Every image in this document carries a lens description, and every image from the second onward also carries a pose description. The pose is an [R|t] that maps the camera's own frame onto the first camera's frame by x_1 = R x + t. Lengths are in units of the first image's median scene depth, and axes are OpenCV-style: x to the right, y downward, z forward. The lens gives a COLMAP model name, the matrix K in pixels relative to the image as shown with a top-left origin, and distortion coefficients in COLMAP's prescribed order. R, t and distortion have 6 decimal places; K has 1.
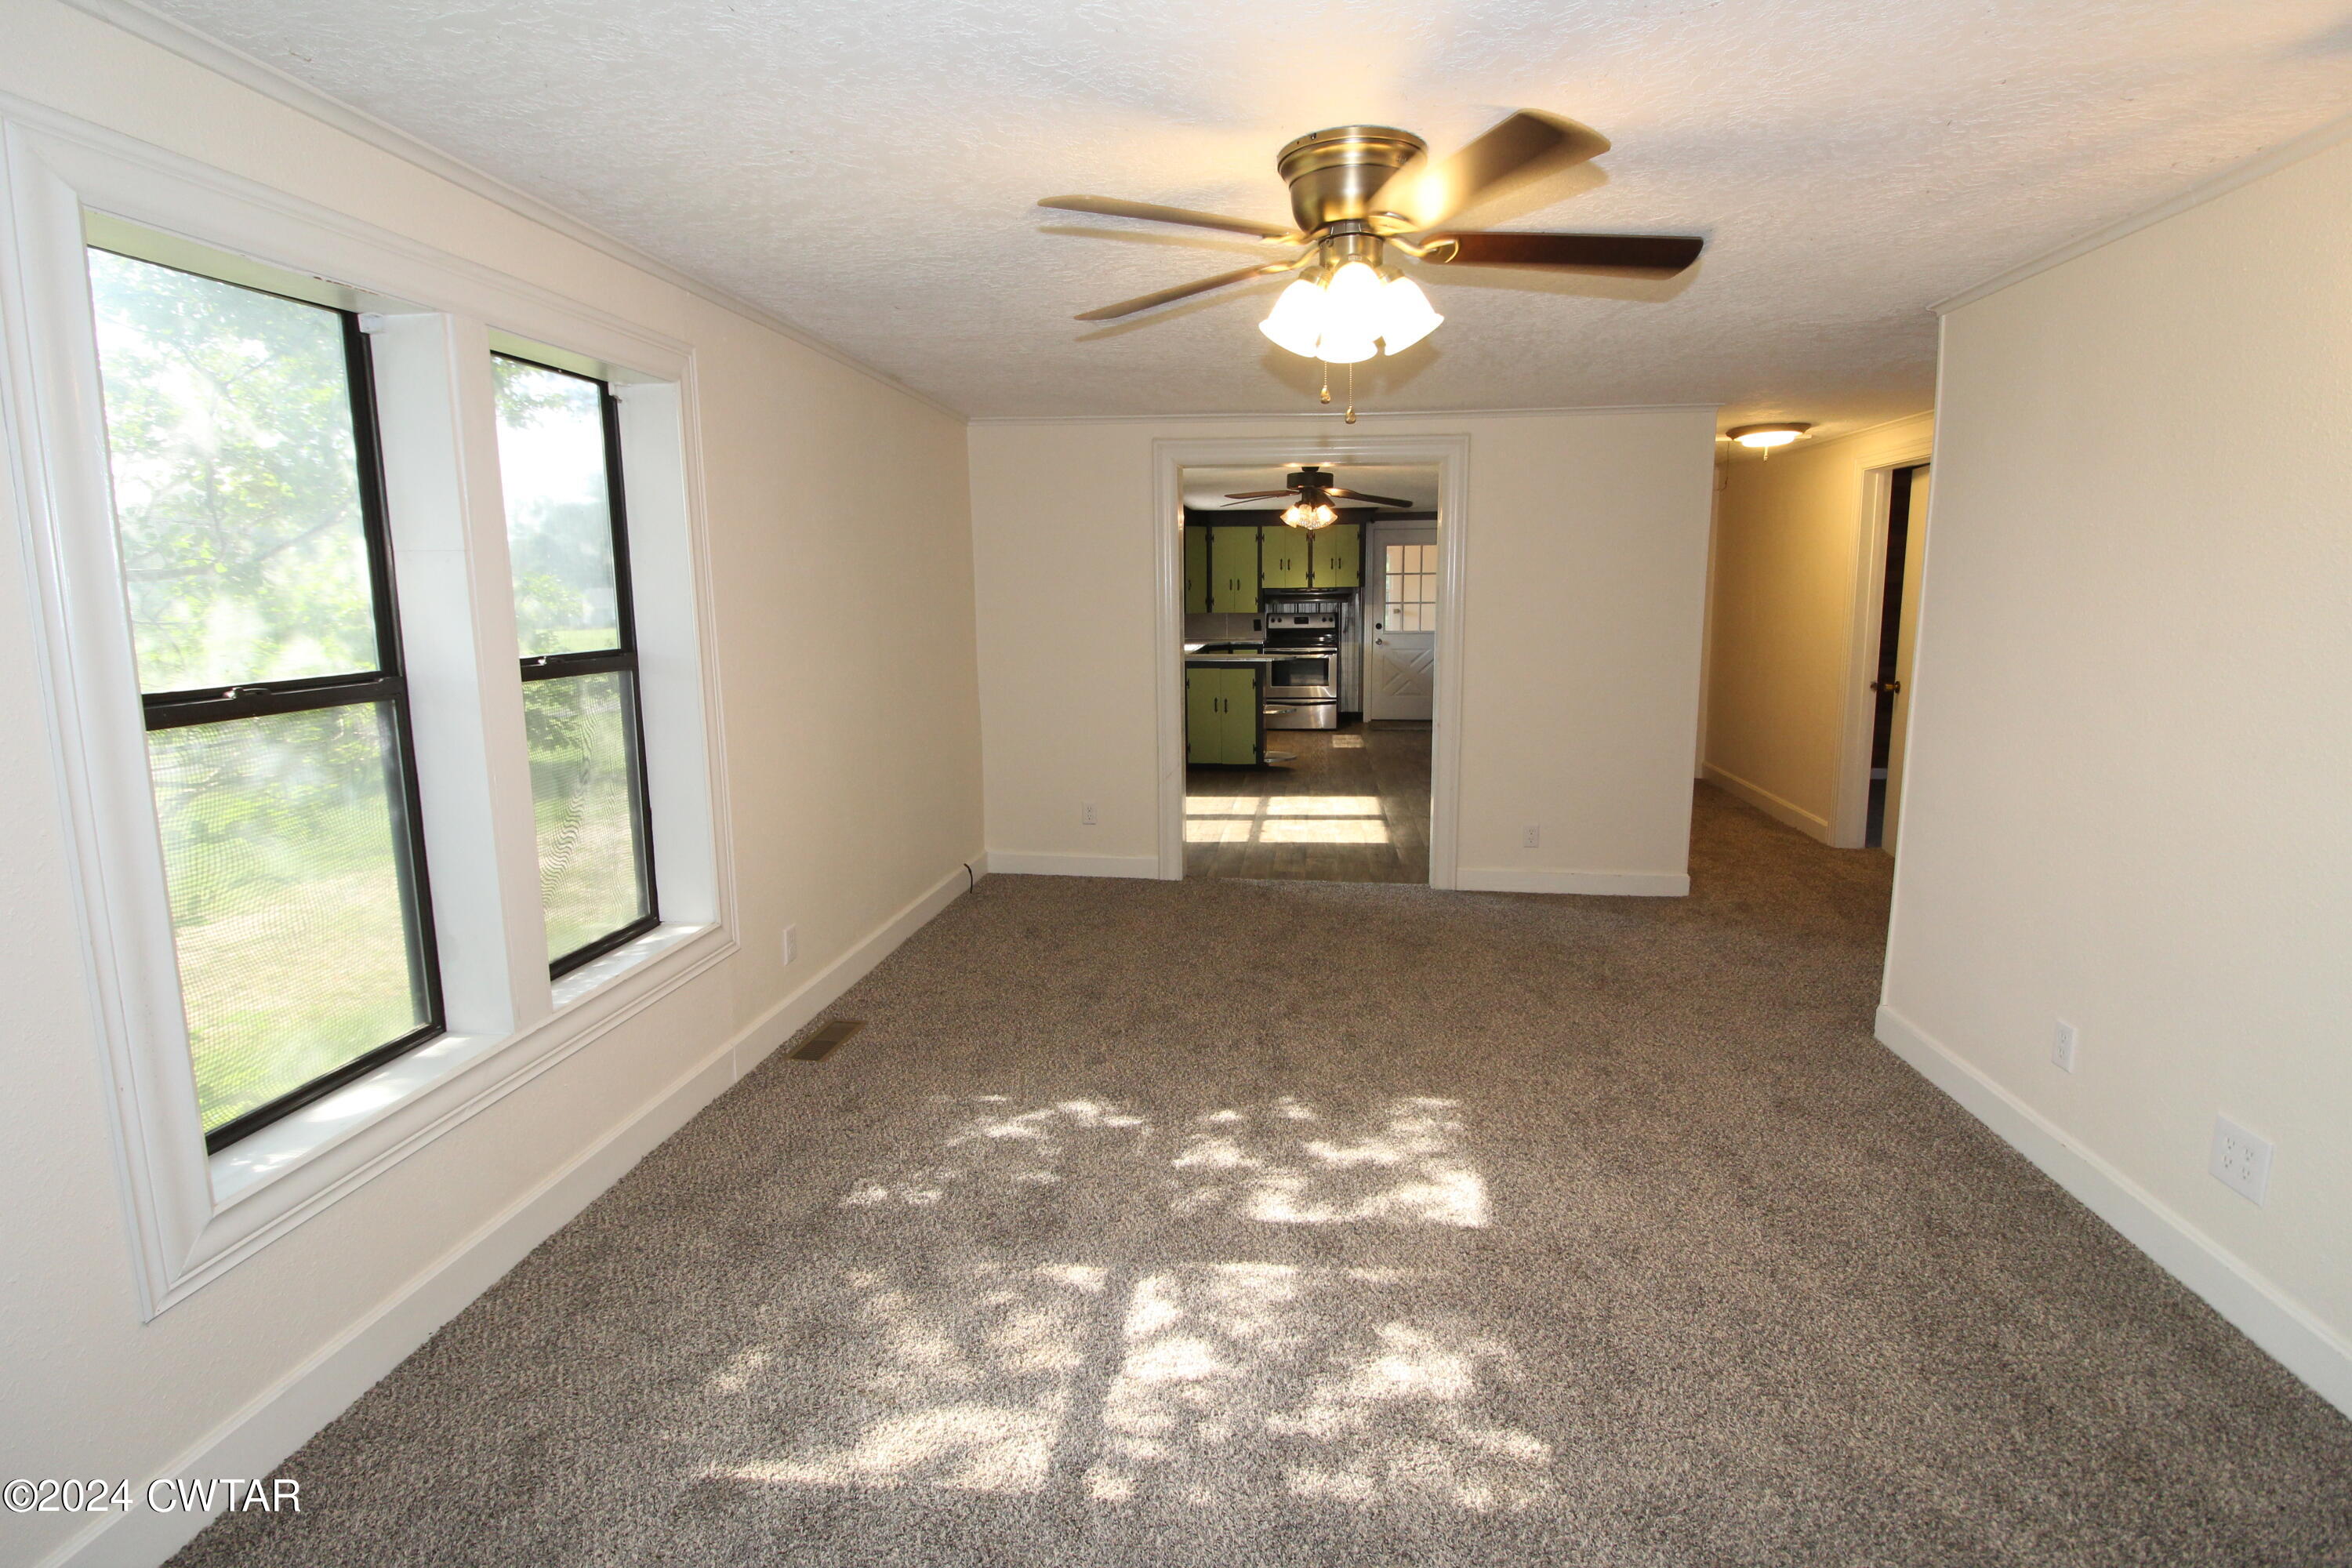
lens RADIAL K [[1089.8, 0, 1180.3], [0, 1089.8, 751.4], [0, 0, 1]] dist [-0.000705, -0.010979]
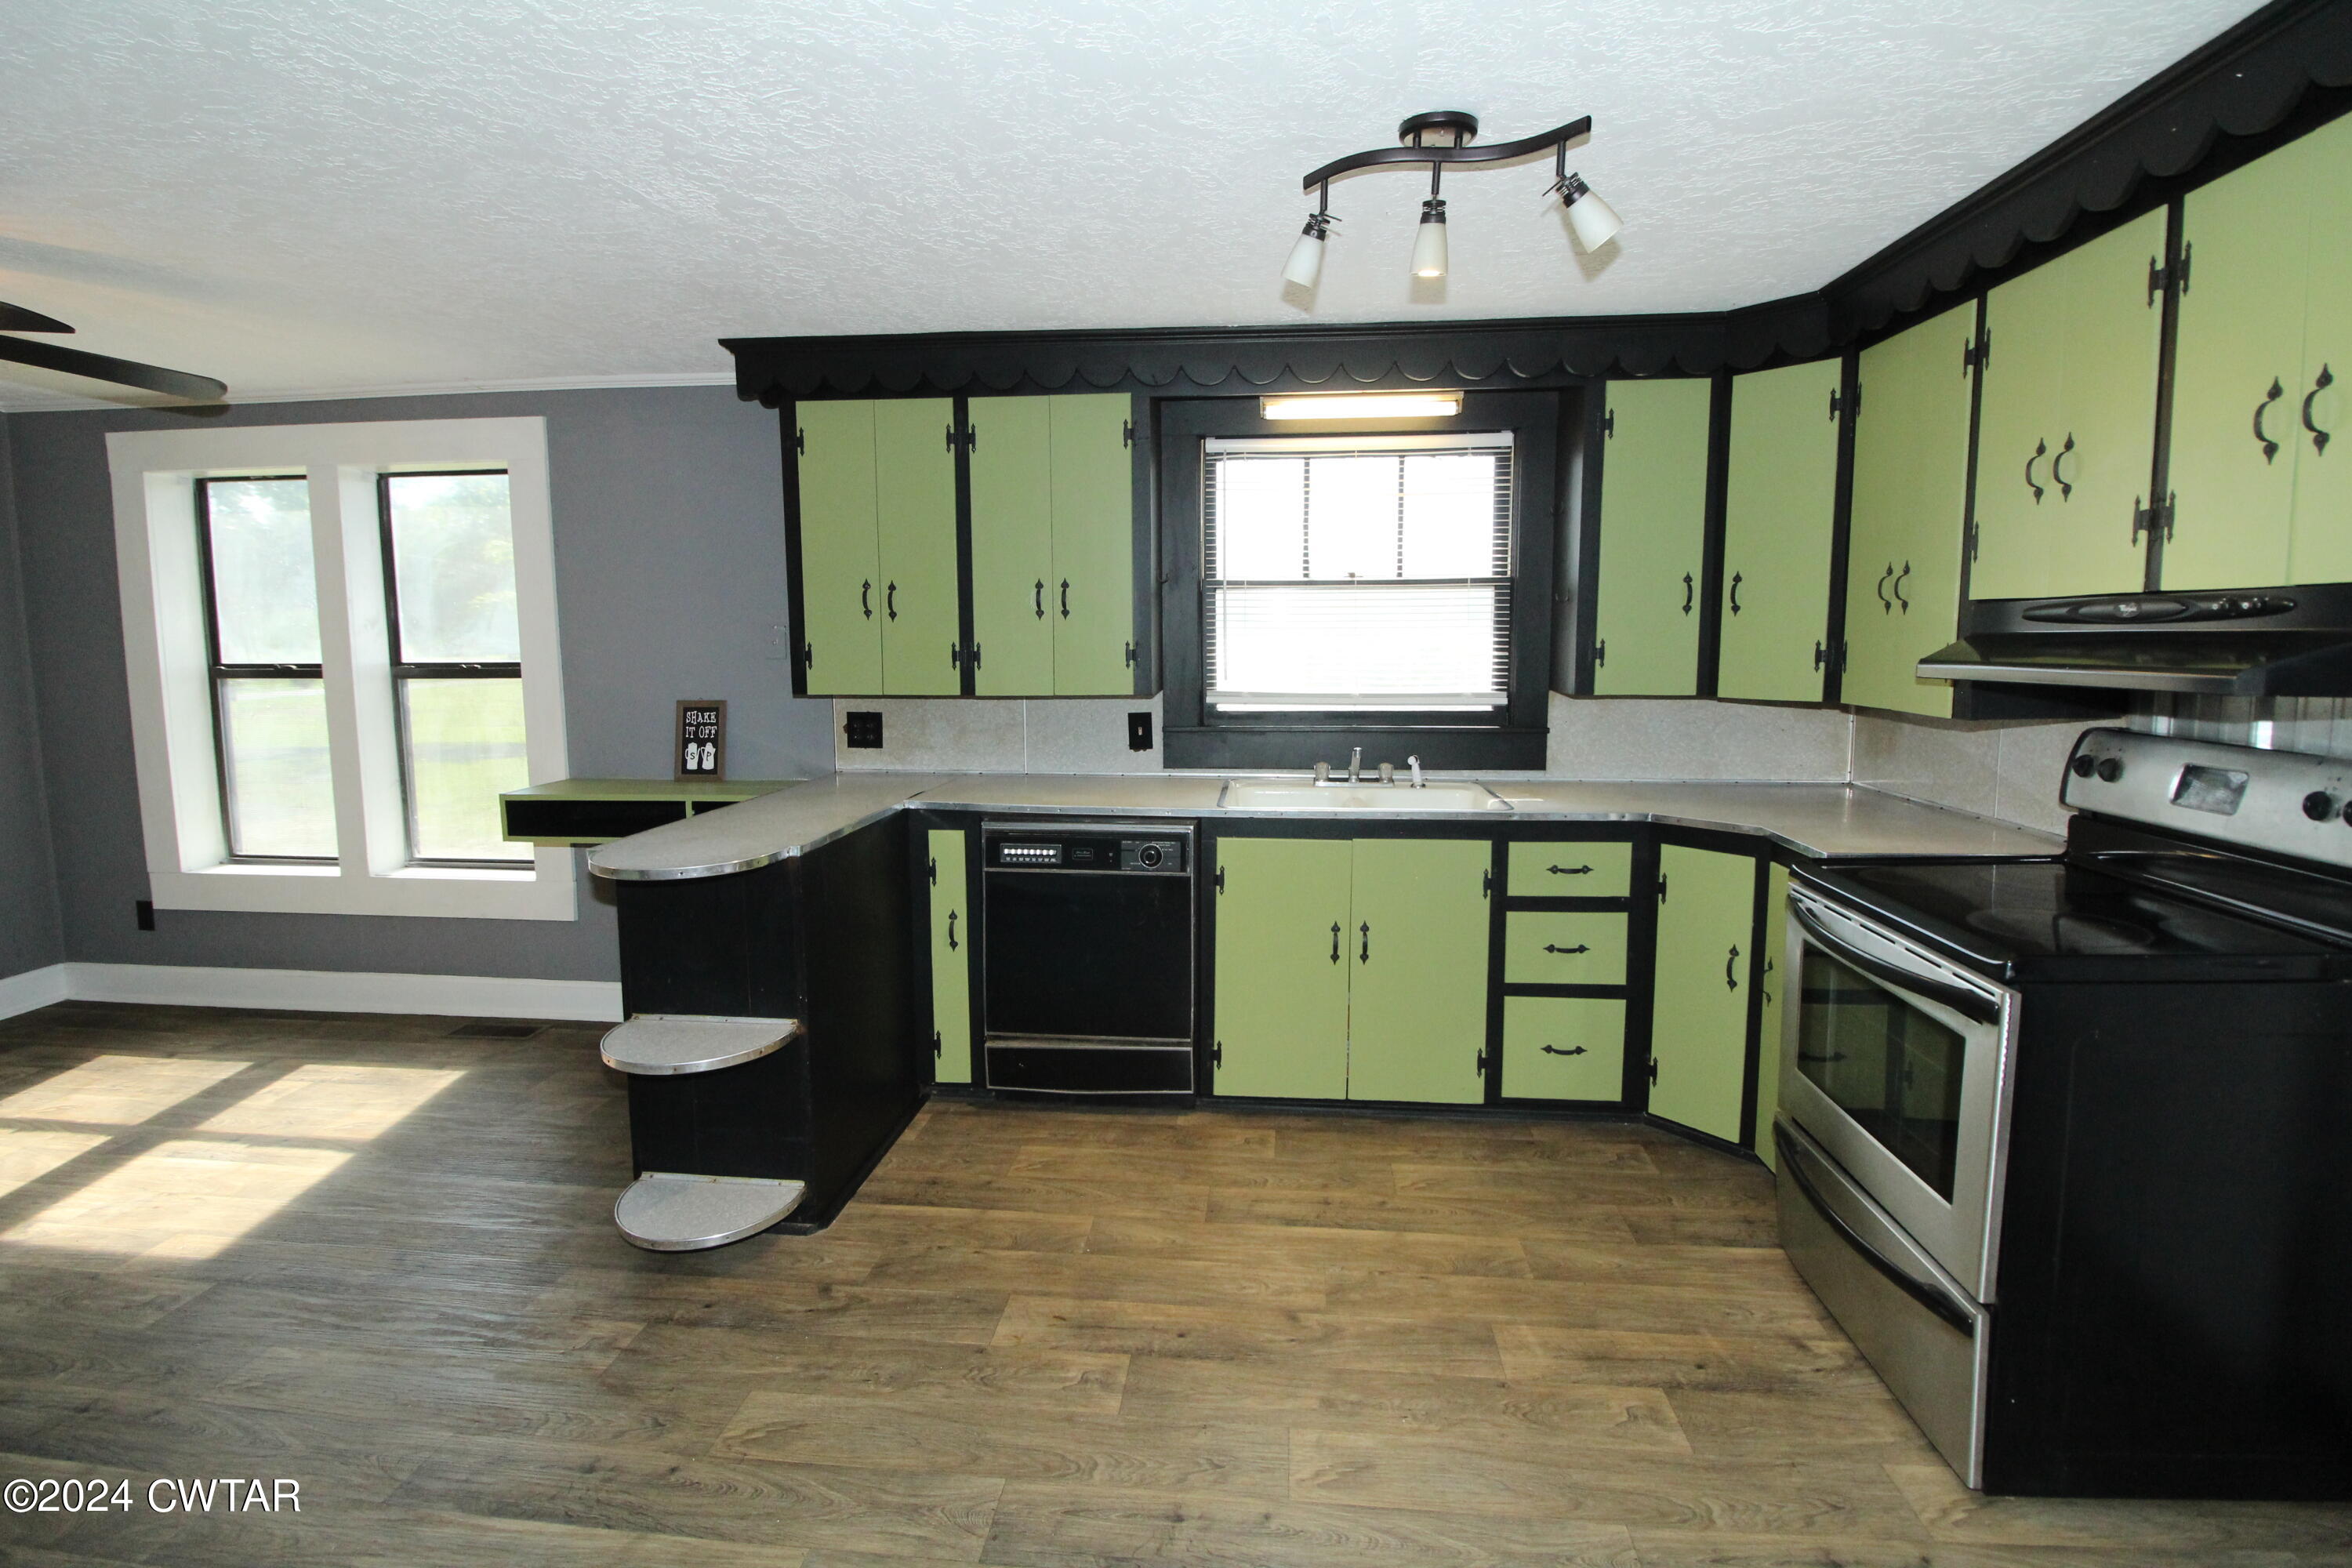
lens RADIAL K [[1089.8, 0, 1180.3], [0, 1089.8, 751.4], [0, 0, 1]] dist [-0.000705, -0.010979]
pose [[0.029120, 0.118652, -0.992509, 0.275534], [-0.146969, 0.982647, 0.113161, -0.123431], [0.988712, 0.142573, 0.046052, 0.848469]]
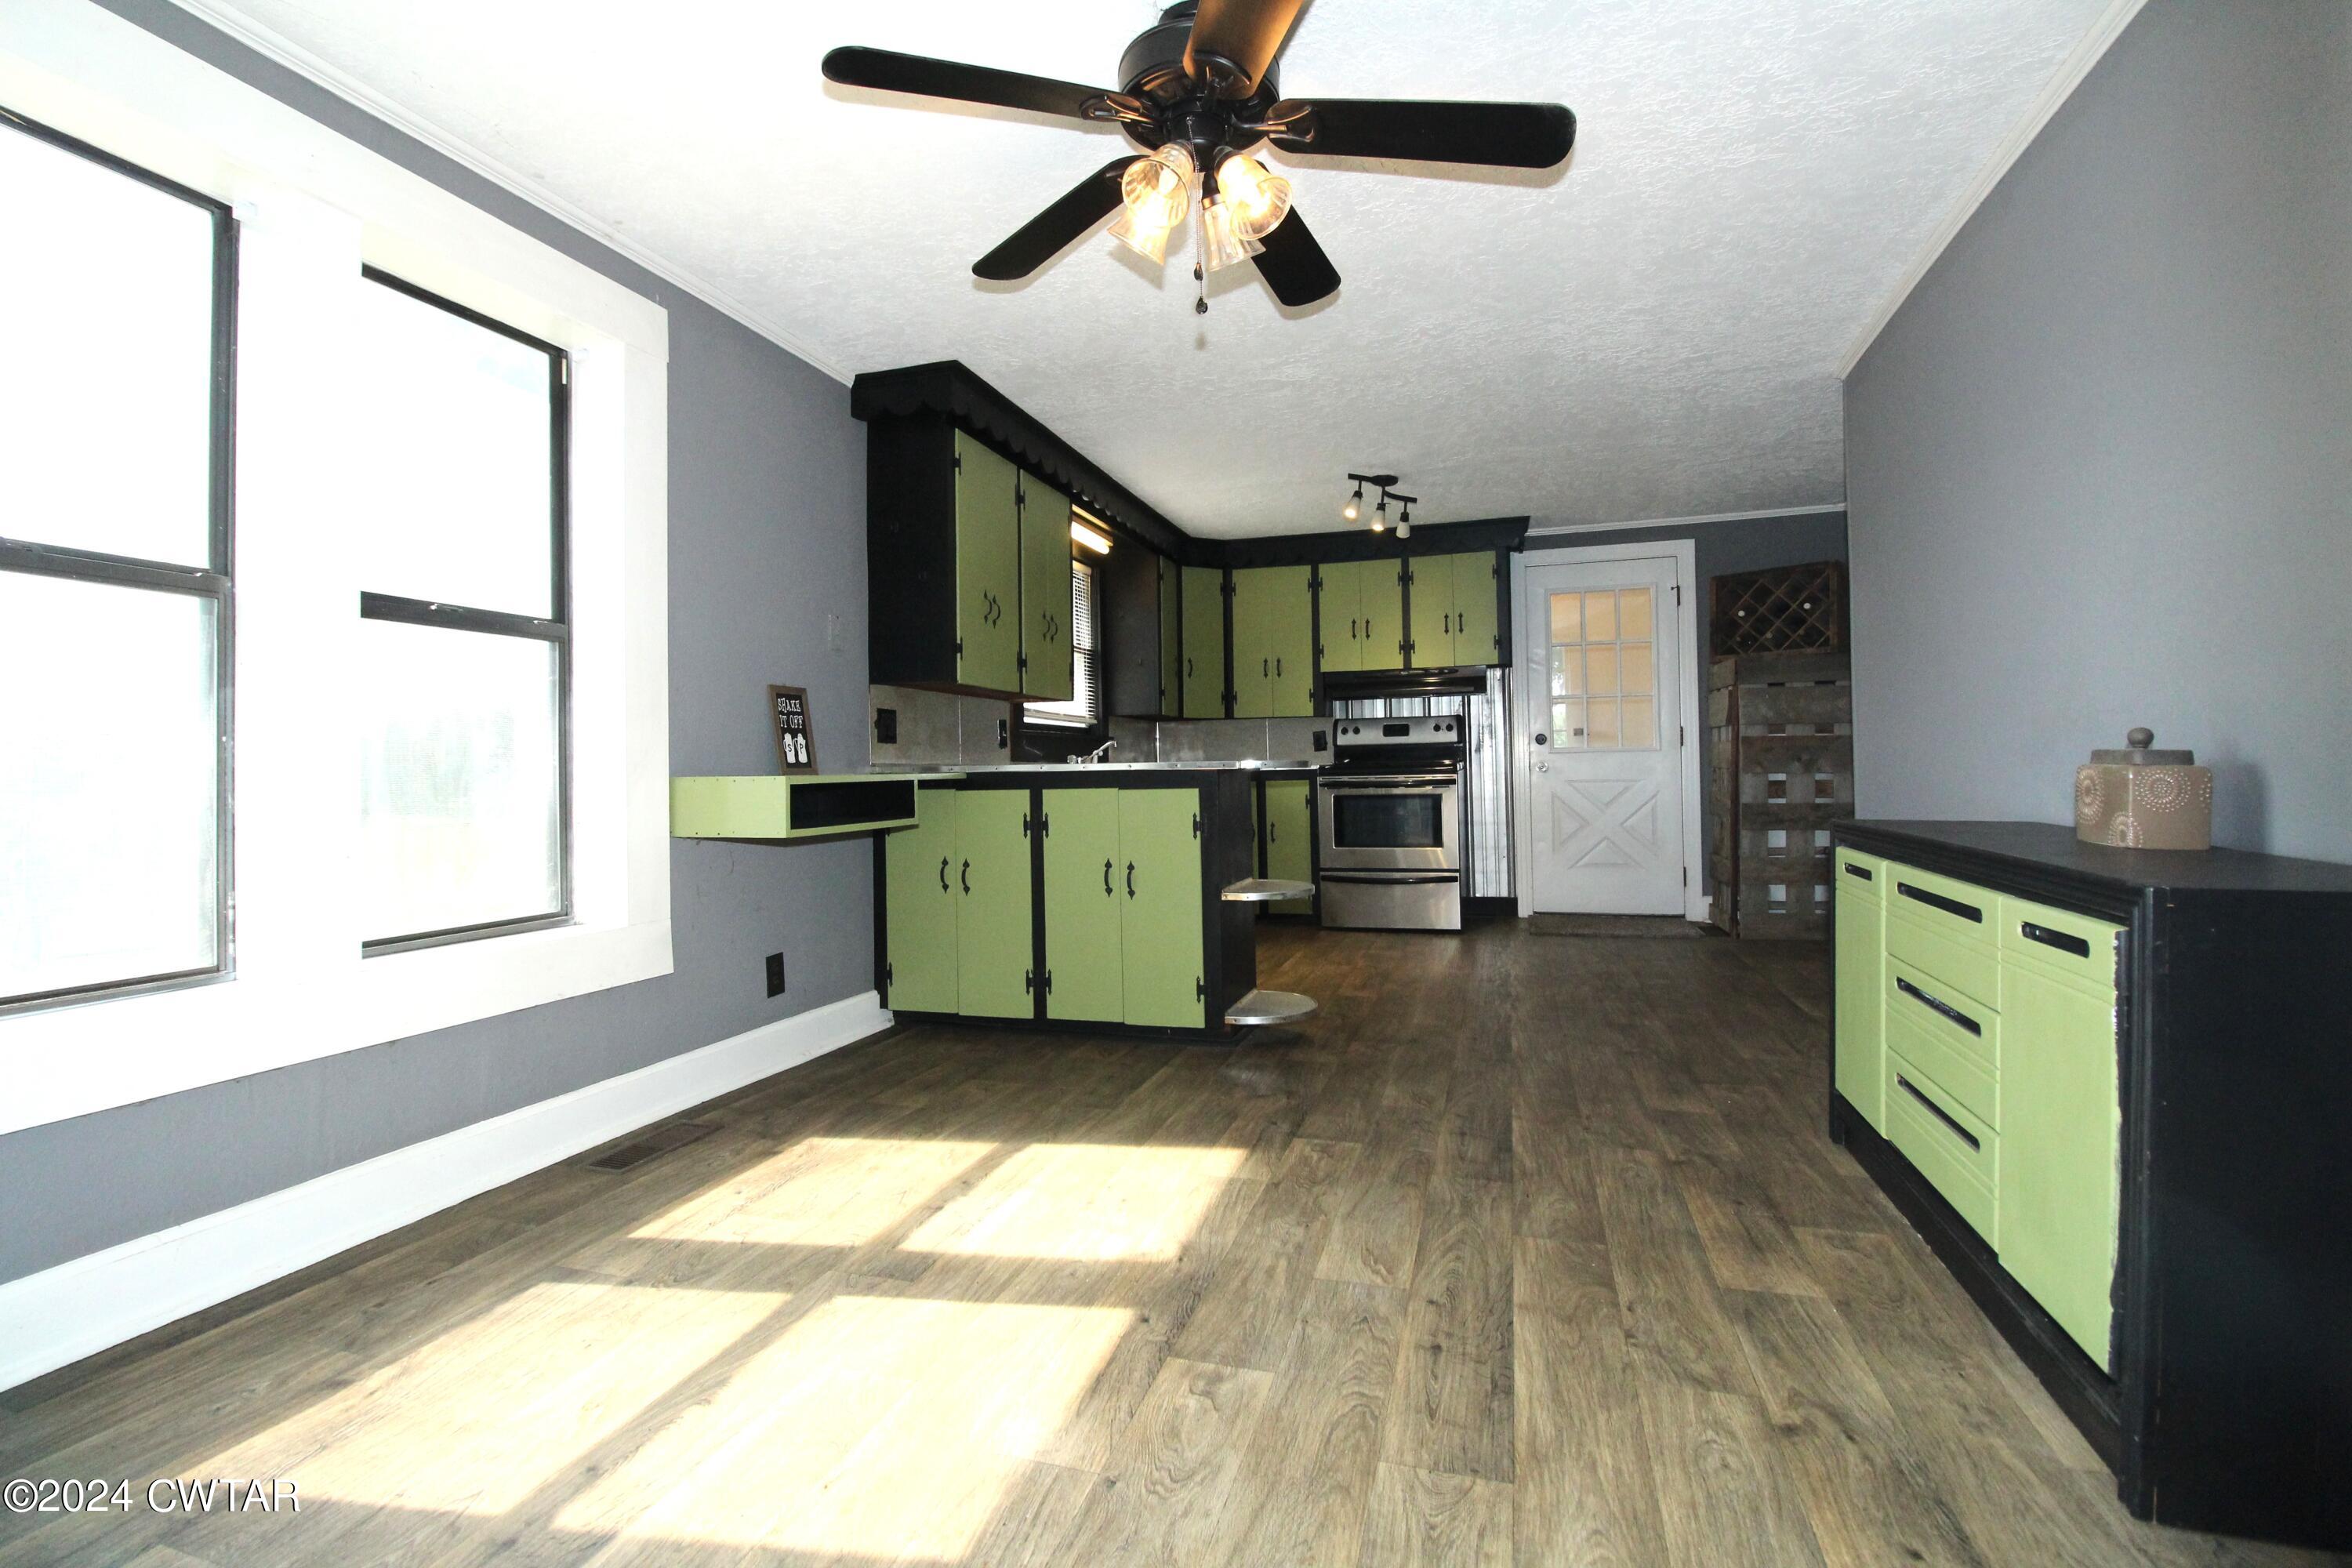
lens RADIAL K [[1082.9, 0, 1174.1], [0, 1082.9, 742.0], [0, 0, 1]] dist [-0.001575, -0.000565]
pose [[0.985421, -0.009227, -0.169882, 0.094884], [-0.020656, 0.984653, -0.173295, -0.016347], [0.168874, 0.174278, 0.970108, 0.453093]]
